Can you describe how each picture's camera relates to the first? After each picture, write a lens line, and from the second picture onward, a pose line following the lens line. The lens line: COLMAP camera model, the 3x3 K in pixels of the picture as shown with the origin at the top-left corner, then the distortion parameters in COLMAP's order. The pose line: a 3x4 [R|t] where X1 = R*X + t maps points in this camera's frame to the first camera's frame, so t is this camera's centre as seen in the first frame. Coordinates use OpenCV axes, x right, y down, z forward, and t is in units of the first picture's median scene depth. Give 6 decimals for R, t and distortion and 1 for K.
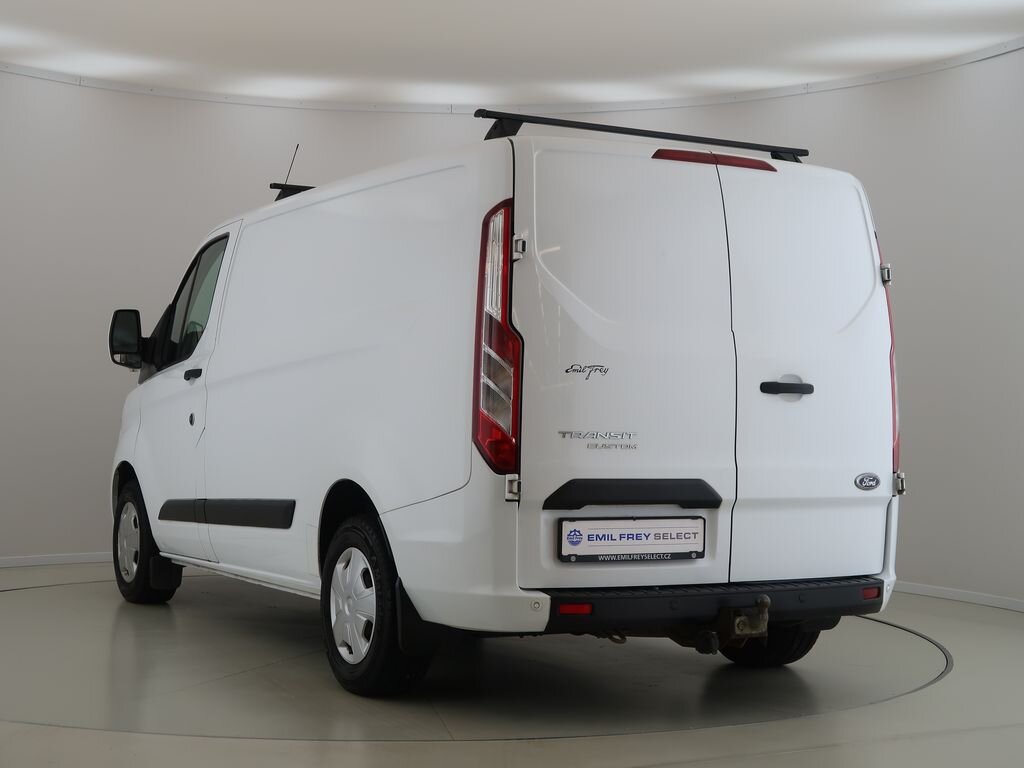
lens RADIAL K [[1056.1, 0, 512.0], [0, 1056.1, 384.0], [0, 0, 1]] dist [-0.017132, -0.006825]
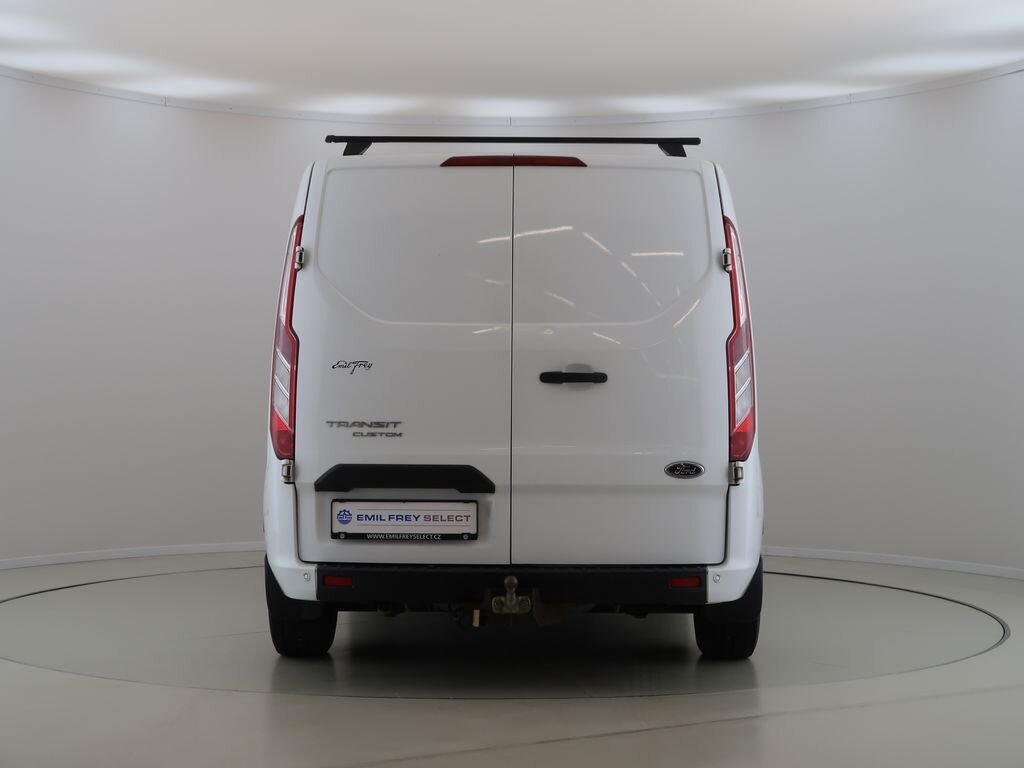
lens RADIAL K [[1056.1, 0, 512.0], [0, 1056.1, 384.0], [0, 0, 1]] dist [-0.017132, -0.006825]
pose [[0.946504, -0.023324, -0.321849, 0.569817], [0.022414, 0.999727, -0.006533, 0.016620], [0.321914, -0.001030, 0.946769, 0.008071]]
